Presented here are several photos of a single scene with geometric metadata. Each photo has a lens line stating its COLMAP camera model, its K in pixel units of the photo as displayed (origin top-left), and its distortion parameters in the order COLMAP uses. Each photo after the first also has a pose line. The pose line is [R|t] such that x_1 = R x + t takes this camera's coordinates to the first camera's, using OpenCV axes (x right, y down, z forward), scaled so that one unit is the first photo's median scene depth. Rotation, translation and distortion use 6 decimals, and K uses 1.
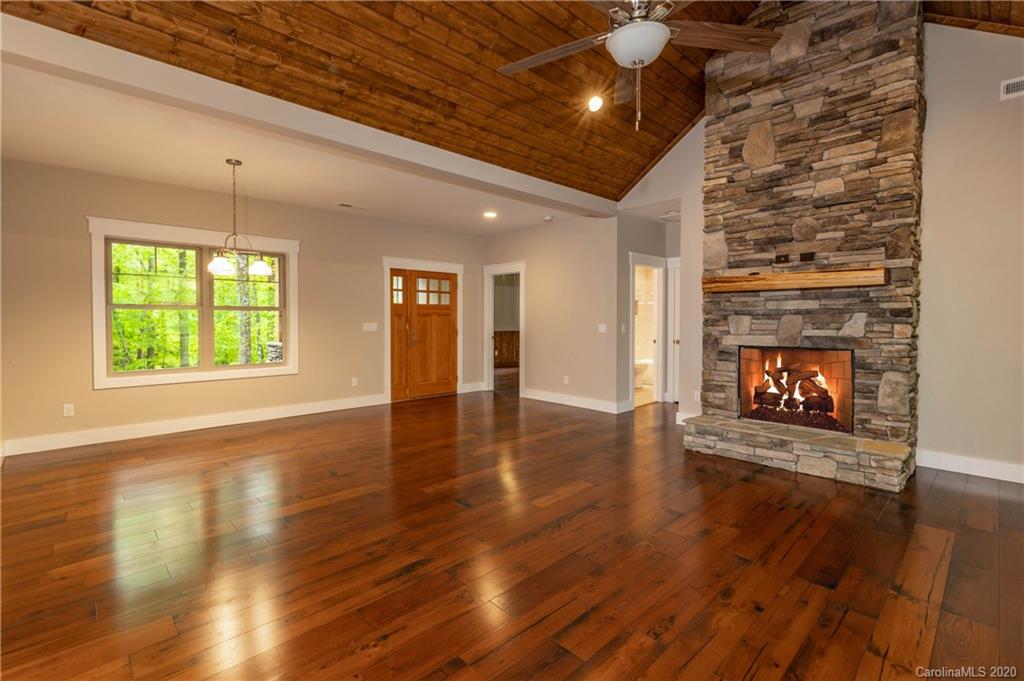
lens RADIAL K [[473.8, 0, 512.6], [0, 473.8, 332.1], [0, 0, 1]] dist [0.001378, -0.000190]
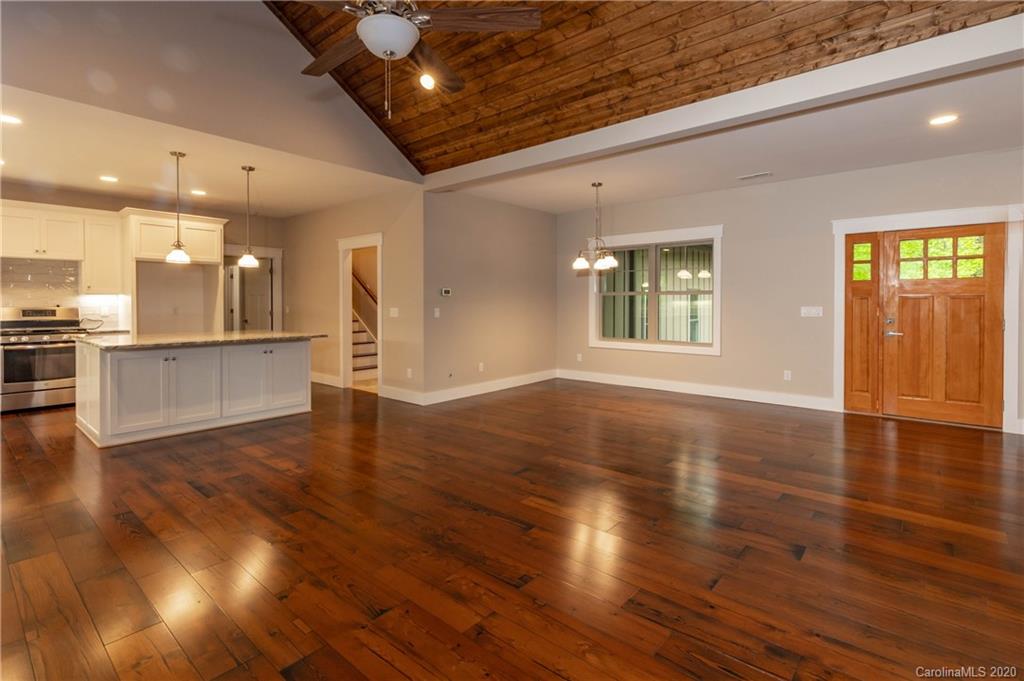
lens RADIAL K [[476.7, 0, 513.7], [0, 476.7, 309.4], [0, 0, 1]] dist [0.000916, -0.000276]
pose [[0.097801, 0.012553, -0.995127, 0.455964], [-0.024226, 0.999654, 0.010229, -0.009667], [0.994911, 0.023108, 0.098071, 0.404177]]
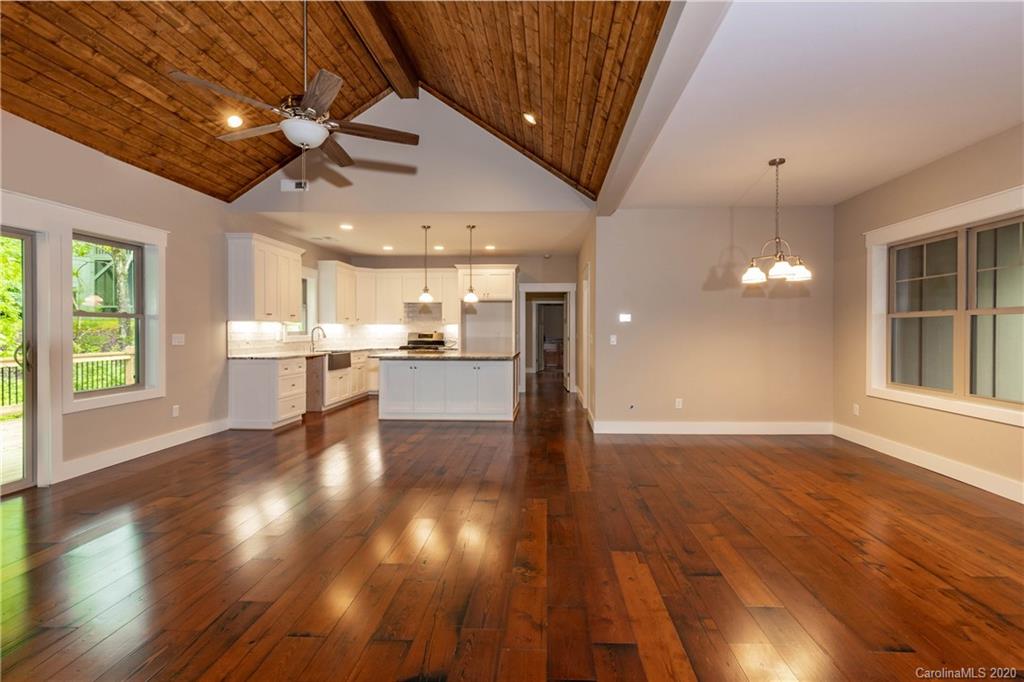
lens RADIAL K [[480.6, 0, 535.8], [0, 480.6, 336.0], [0, 0, 1]] dist [0.002628, 0.000068]
pose [[-0.717681, 0.008681, -0.696318, 0.266509], [-0.016536, 0.999428, 0.029503, -0.020509], [0.696175, 0.032688, -0.717127, 0.852371]]
